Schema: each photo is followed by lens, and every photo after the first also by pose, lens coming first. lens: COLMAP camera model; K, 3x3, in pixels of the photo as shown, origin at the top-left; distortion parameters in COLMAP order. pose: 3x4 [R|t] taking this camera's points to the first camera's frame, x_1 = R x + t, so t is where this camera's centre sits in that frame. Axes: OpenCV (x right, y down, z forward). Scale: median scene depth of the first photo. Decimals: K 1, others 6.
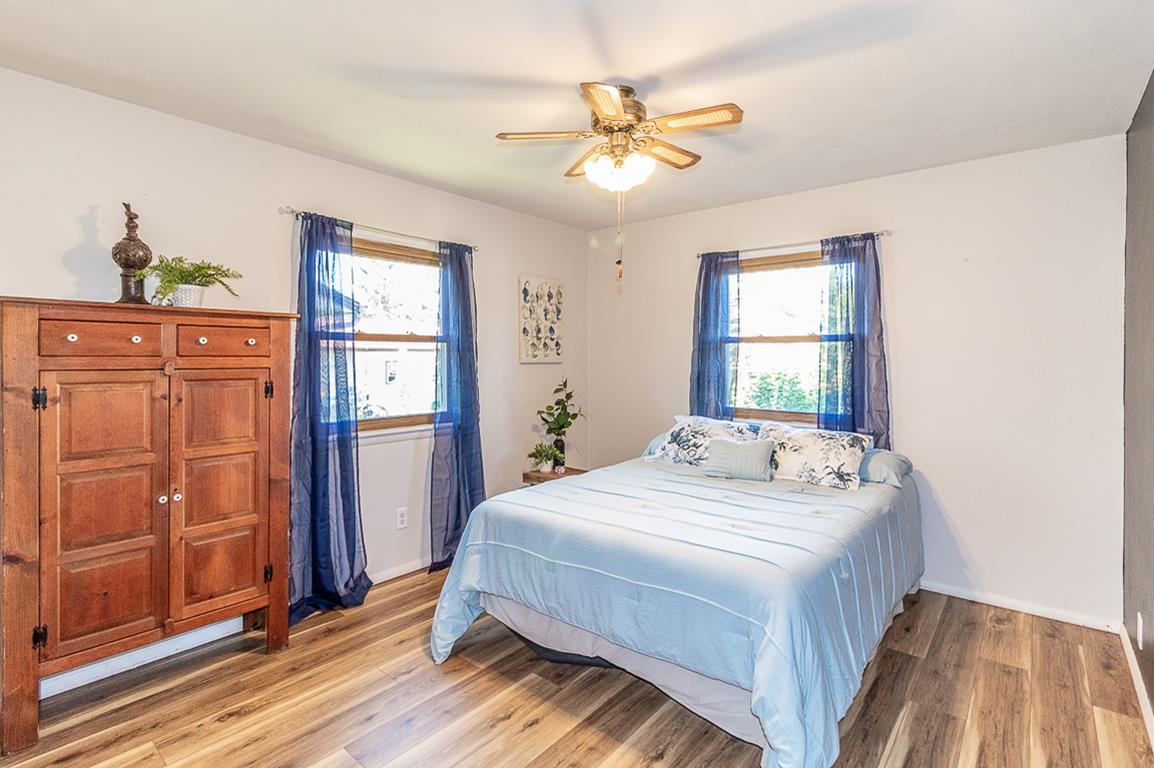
lens RADIAL K [[546.8, 0, 585.3], [0, 546.8, 351.0], [0, 0, 1]] dist [0.000826, 0.000113]
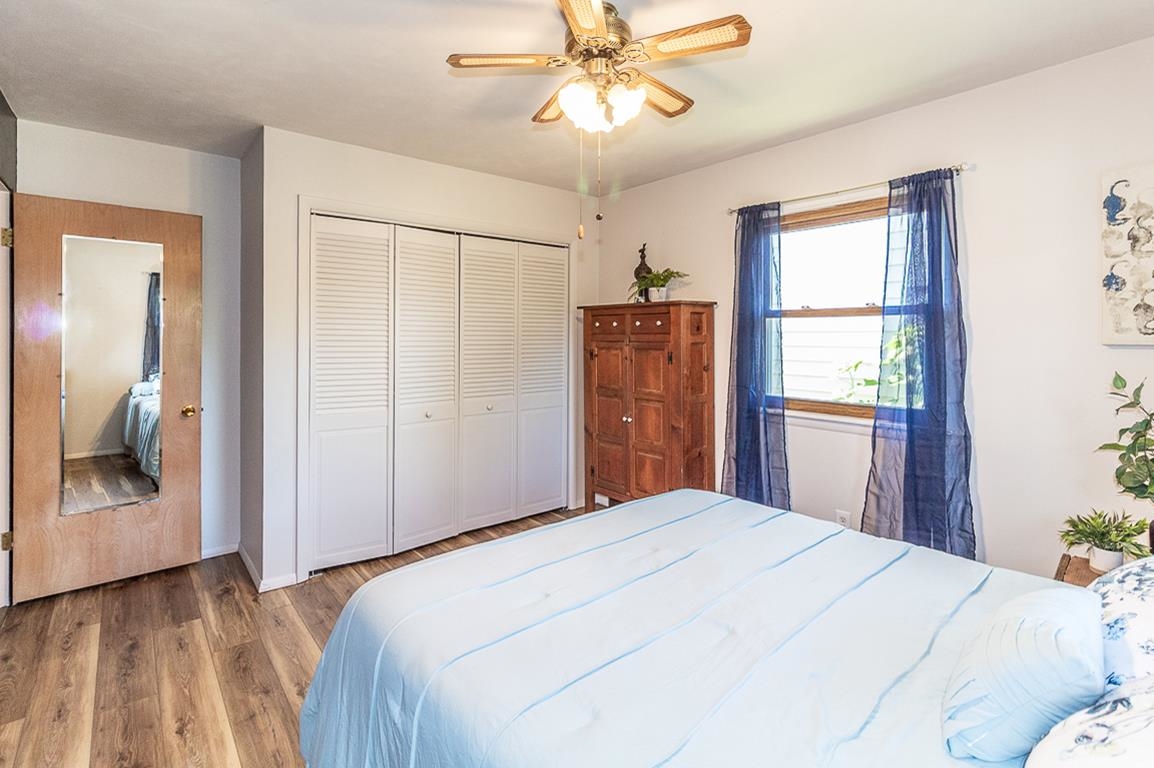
lens RADIAL K [[546.8, 0, 585.3], [0, 546.8, 351.0], [0, 0, 1]] dist [0.000826, 0.000113]
pose [[-0.176520, 0.017780, -0.984136, 0.789879], [0.001591, 0.999841, 0.017778, 0.028529], [0.984296, 0.001572, -0.176520, 1.030501]]
